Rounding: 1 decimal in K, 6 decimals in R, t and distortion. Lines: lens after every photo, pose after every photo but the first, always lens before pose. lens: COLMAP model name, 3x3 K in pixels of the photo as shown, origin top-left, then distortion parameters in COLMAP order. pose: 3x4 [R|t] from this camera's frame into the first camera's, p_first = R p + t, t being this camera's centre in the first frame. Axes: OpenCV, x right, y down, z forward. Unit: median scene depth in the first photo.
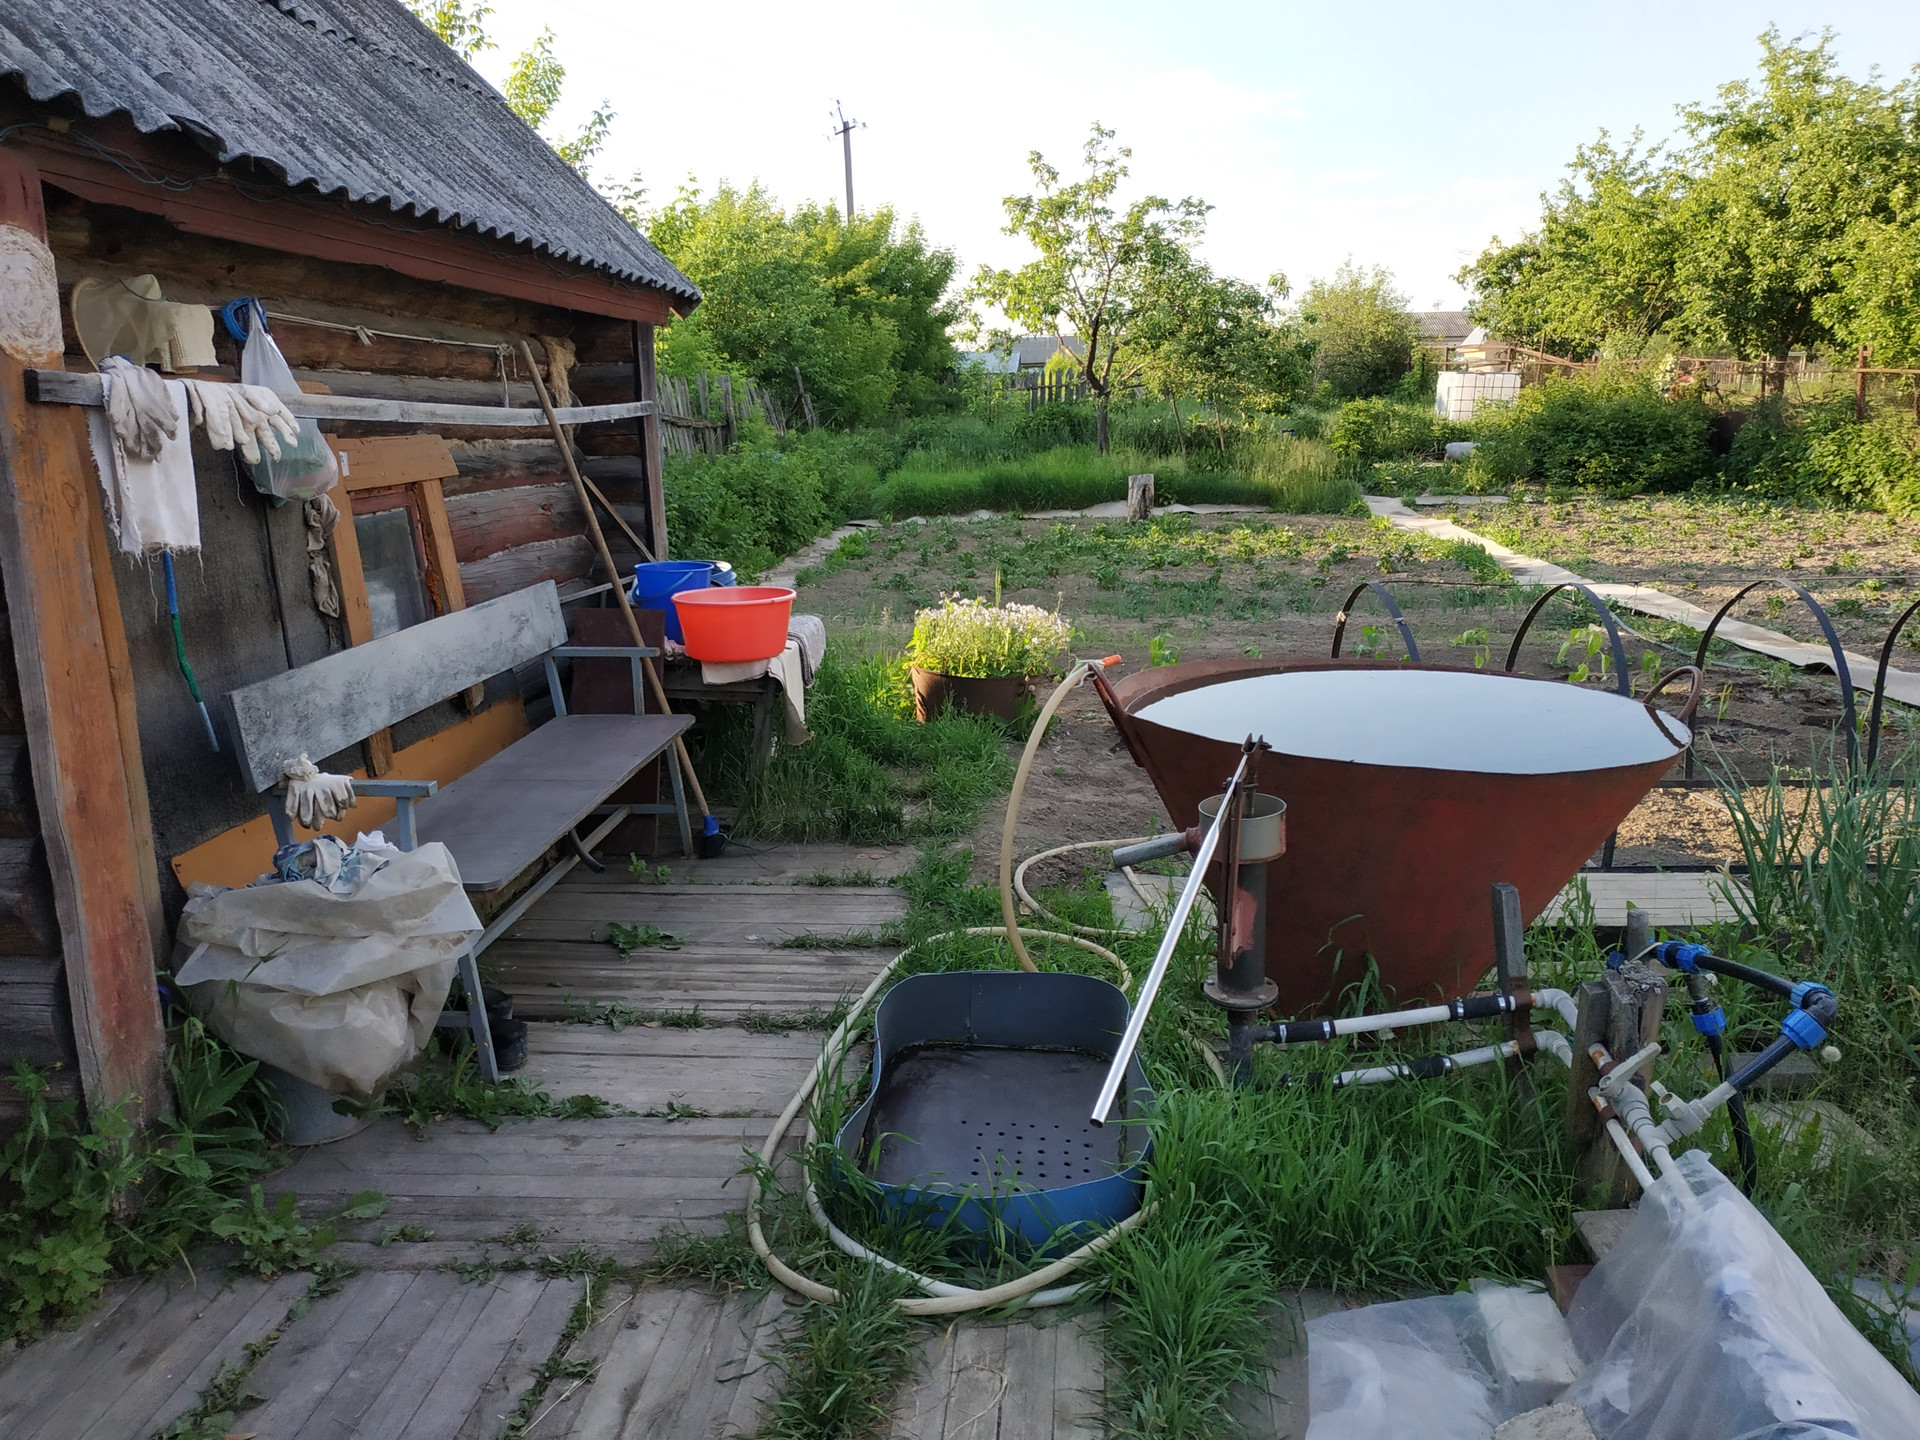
lens RADIAL K [[1685.6, 0, 960.0], [0, 1685.6, 720.0], [0, 0, 1]] dist [-0.026446, -0.010189]
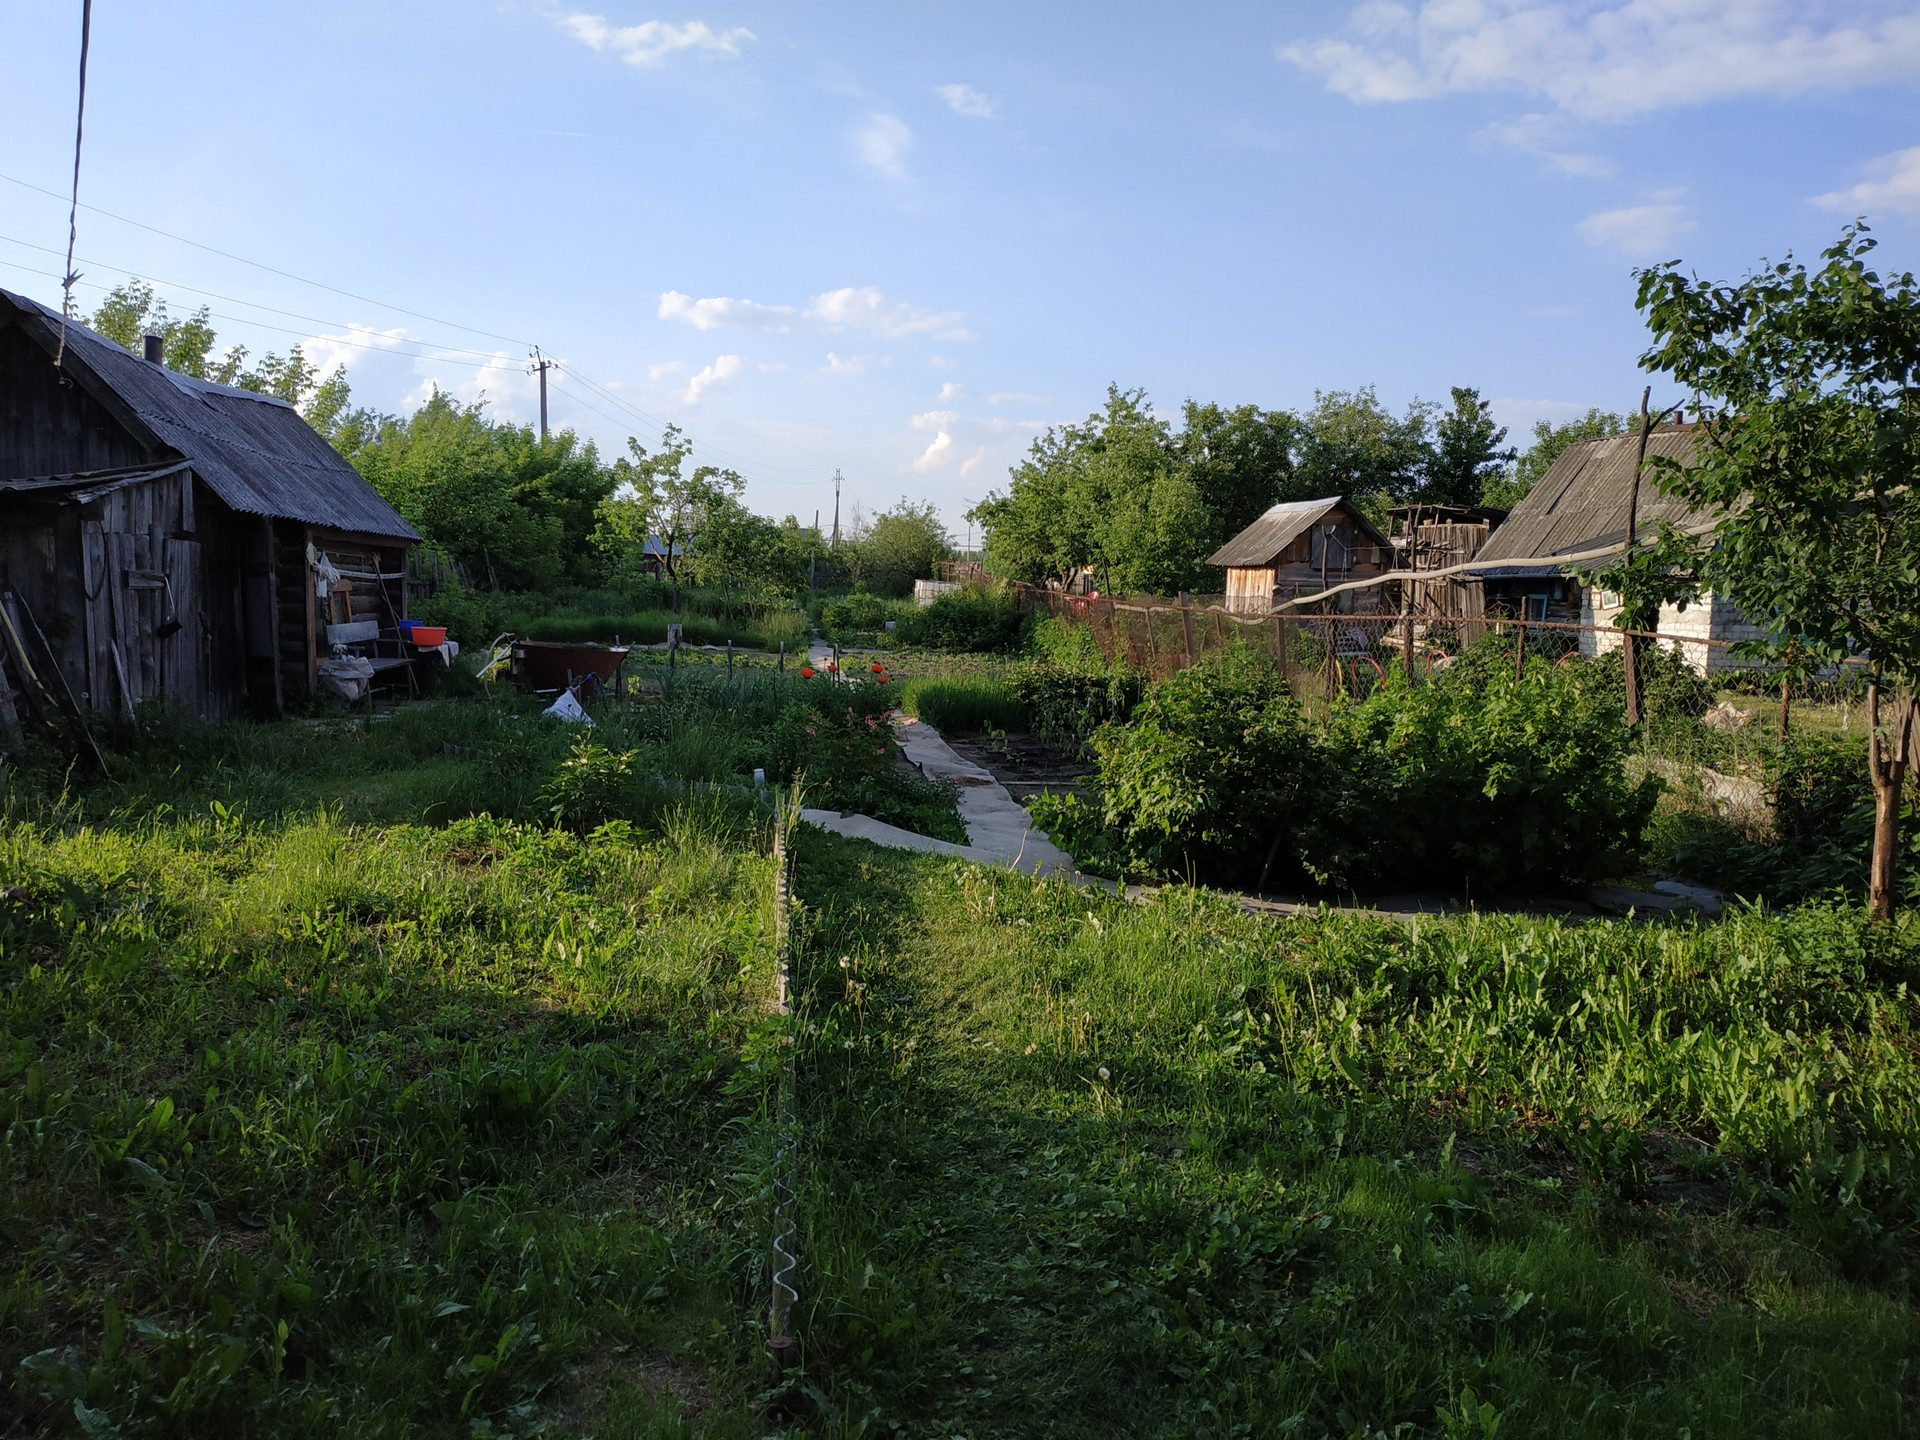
lens RADIAL K [[1396.3, 0, 960.0], [0, 1396.3, 720.0], [0, 0, 1]] dist [0.064367, -0.127914]
pose [[0.974043, 0.041574, 0.222514, 0.058016], [-0.020749, 0.995249, -0.095123, 0.071220], [-0.225411, 0.088037, 0.970278, -0.401155]]
